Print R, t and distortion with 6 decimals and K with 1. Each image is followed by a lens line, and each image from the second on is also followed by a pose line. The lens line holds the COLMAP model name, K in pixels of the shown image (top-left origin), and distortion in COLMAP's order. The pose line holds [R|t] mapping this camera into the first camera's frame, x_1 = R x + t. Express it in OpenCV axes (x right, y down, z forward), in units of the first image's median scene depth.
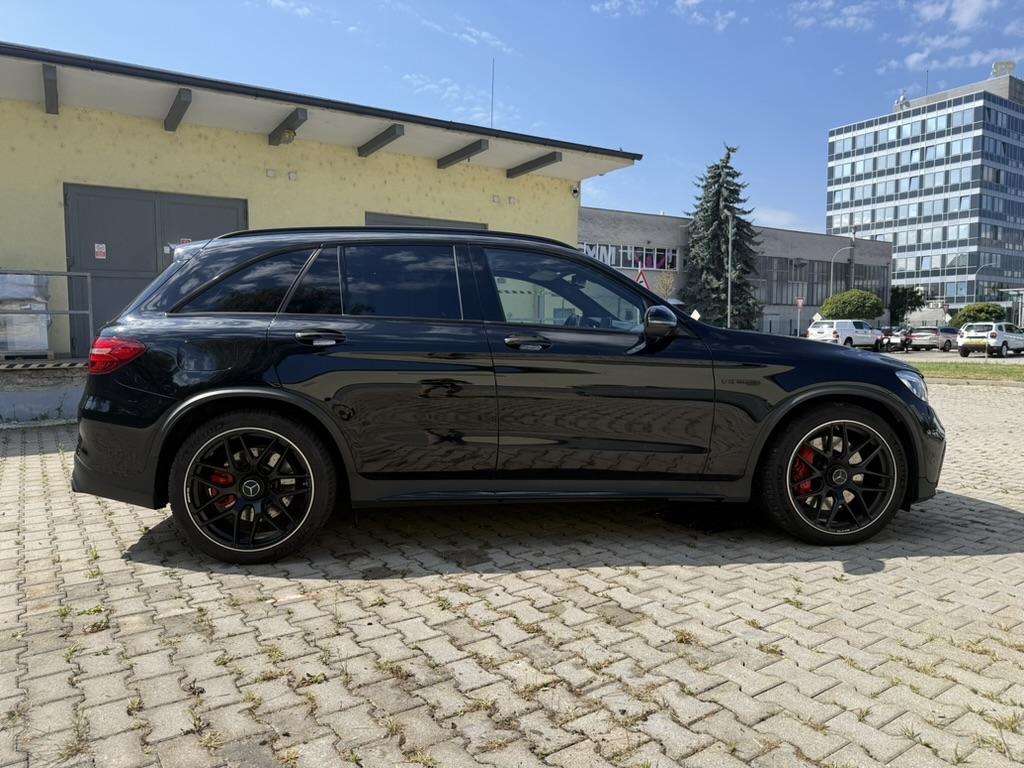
lens RADIAL K [[716.2, 0, 516.2], [0, 716.2, 401.5], [0, 0, 1]] dist [0.026220, -0.040869]
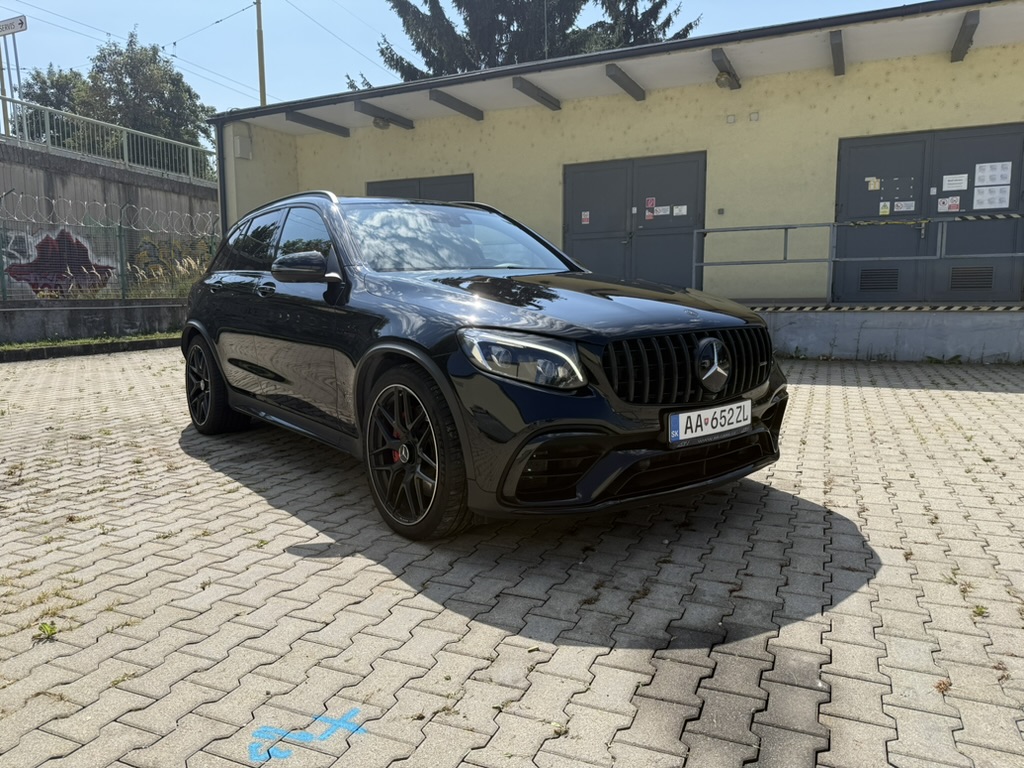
lens RADIAL K [[730.4, 0, 507.5], [0, 730.4, 382.2], [0, 0, 1]] dist [-0.001031, 0.002374]
pose [[0.534659, 0.098214, -0.839341, 0.087192], [-0.065301, 0.995055, 0.074838, -0.002935], [0.842541, 0.014797, 0.538429, 0.048626]]
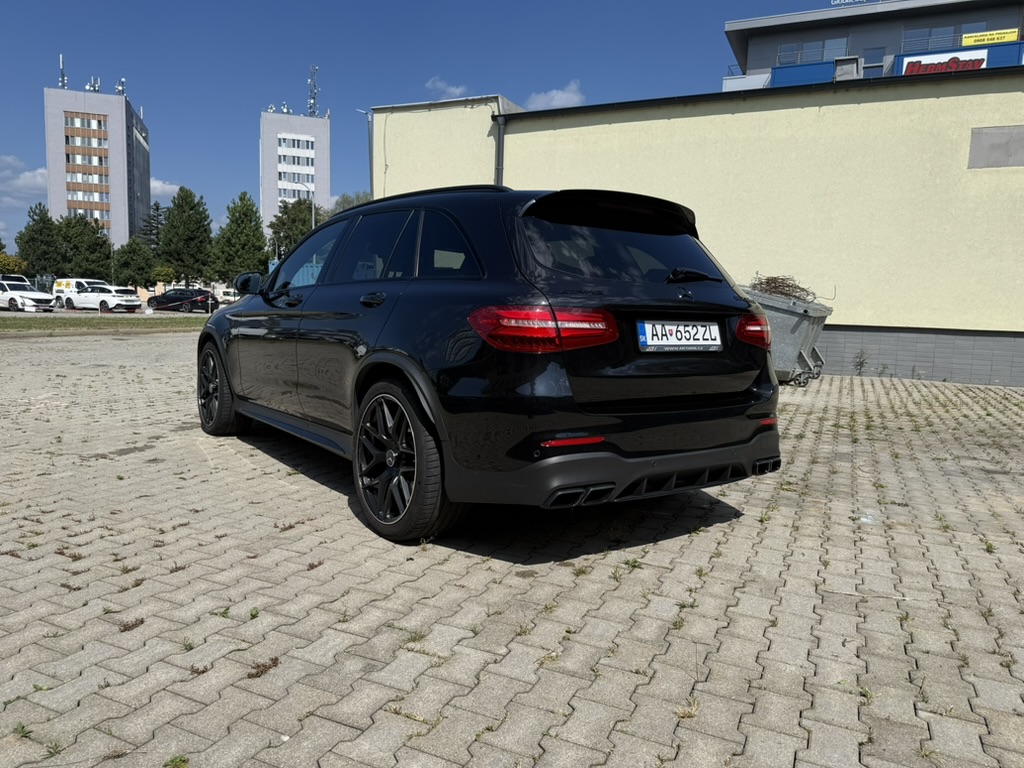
lens RADIAL K [[725.3, 0, 507.5], [0, 725.3, 385.3], [0, 0, 1]] dist [0.019570, -0.030127]
pose [[-0.510843, -0.106665, 0.853031, -0.089295], [0.051476, 0.986697, 0.154206, -0.011100], [-0.858131, 0.122685, -0.498557, 0.127461]]
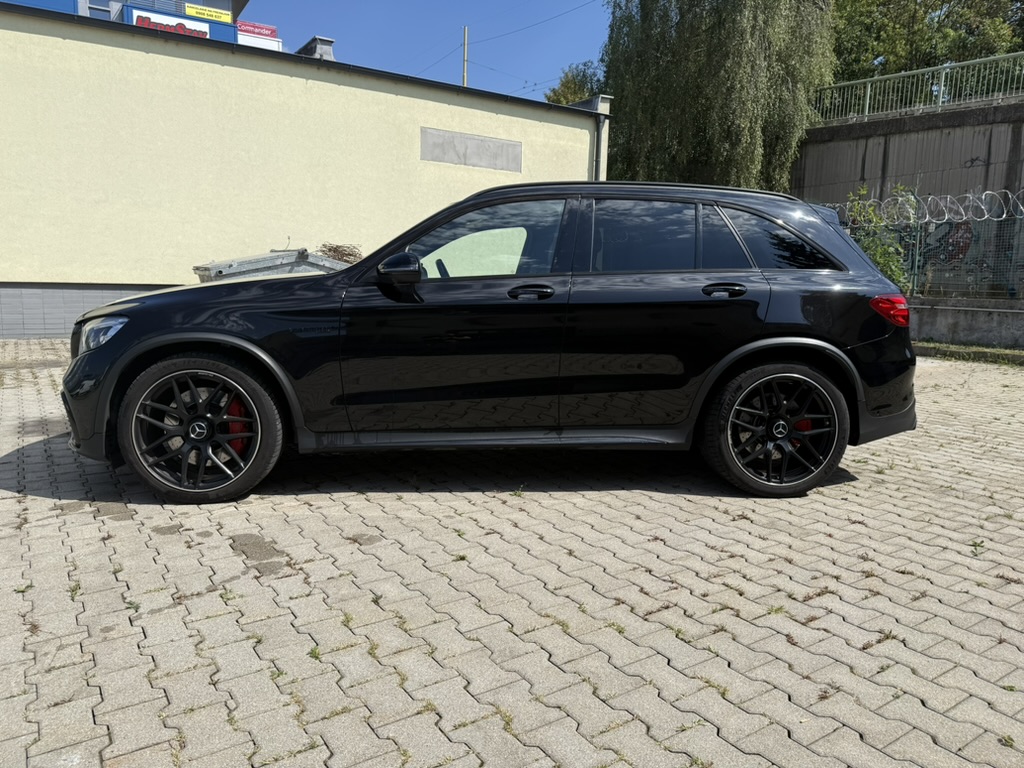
lens RADIAL K [[725.3, 0, 507.5], [0, 725.3, 385.3], [0, 0, 1]] dist [0.019570, -0.030127]
pose [[-0.999828, -0.018223, -0.003458, -0.000073], [-0.018525, 0.971873, 0.234775, -0.016790], [-0.000917, 0.234799, -0.972044, 0.177382]]
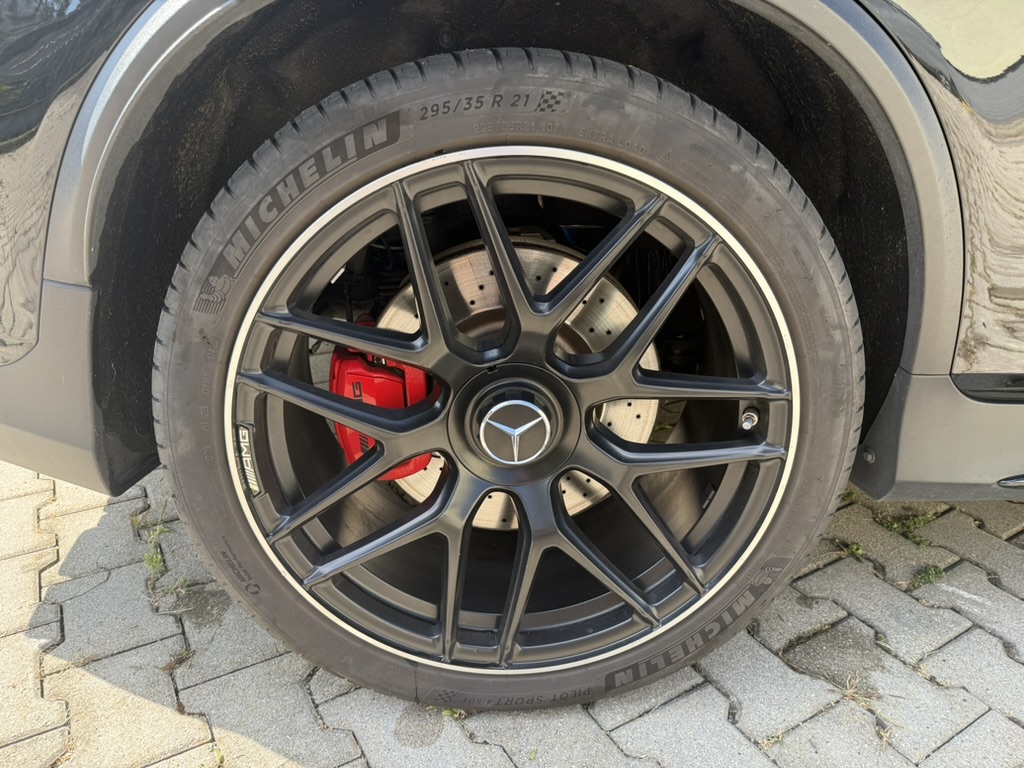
lens RADIAL K [[725.3, 0, 507.5], [0, 725.3, 385.3], [0, 0, 1]] dist [0.019570, -0.030127]
pose [[0.997557, 0.039102, -0.057891, -0.024411], [-0.021149, 0.958829, 0.283196, 0.002885], [0.066582, -0.281279, 0.957313, 0.053519]]
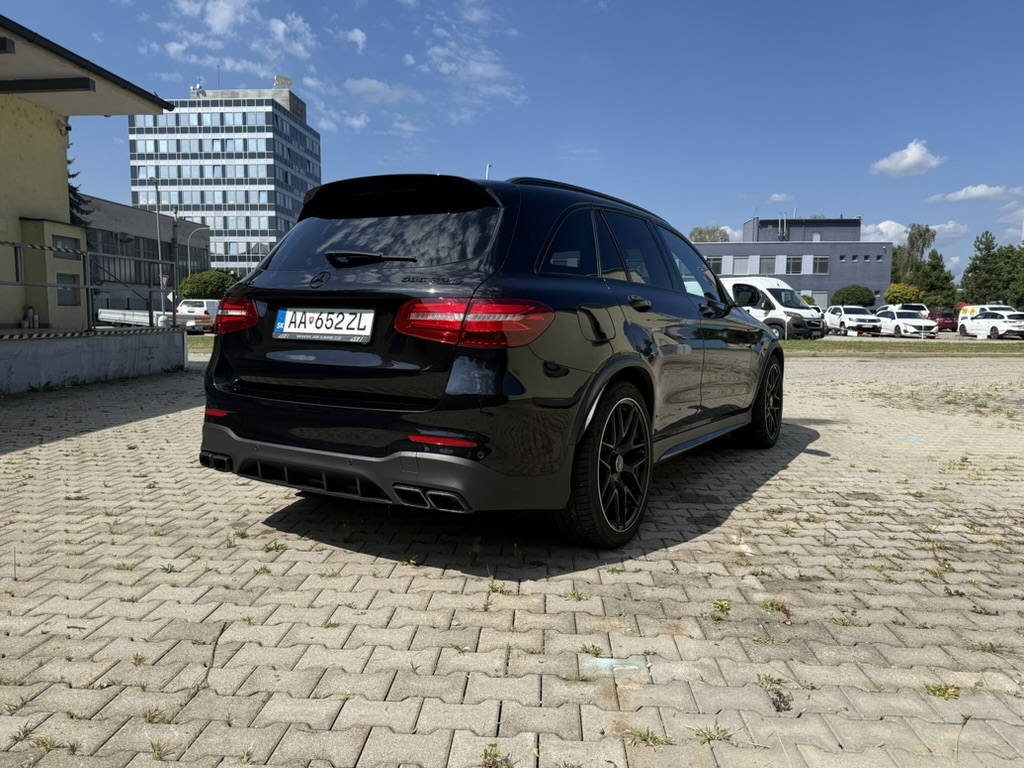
lens RADIAL K [[725.3, 0, 507.5], [0, 725.3, 385.3], [0, 0, 1]] dist [0.019570, -0.030127]
pose [[0.613917, -0.066929, 0.786528, -0.080172], [0.064878, 0.997306, 0.034225, -0.001173], [-0.786700, 0.030017, 0.616605, 0.036978]]
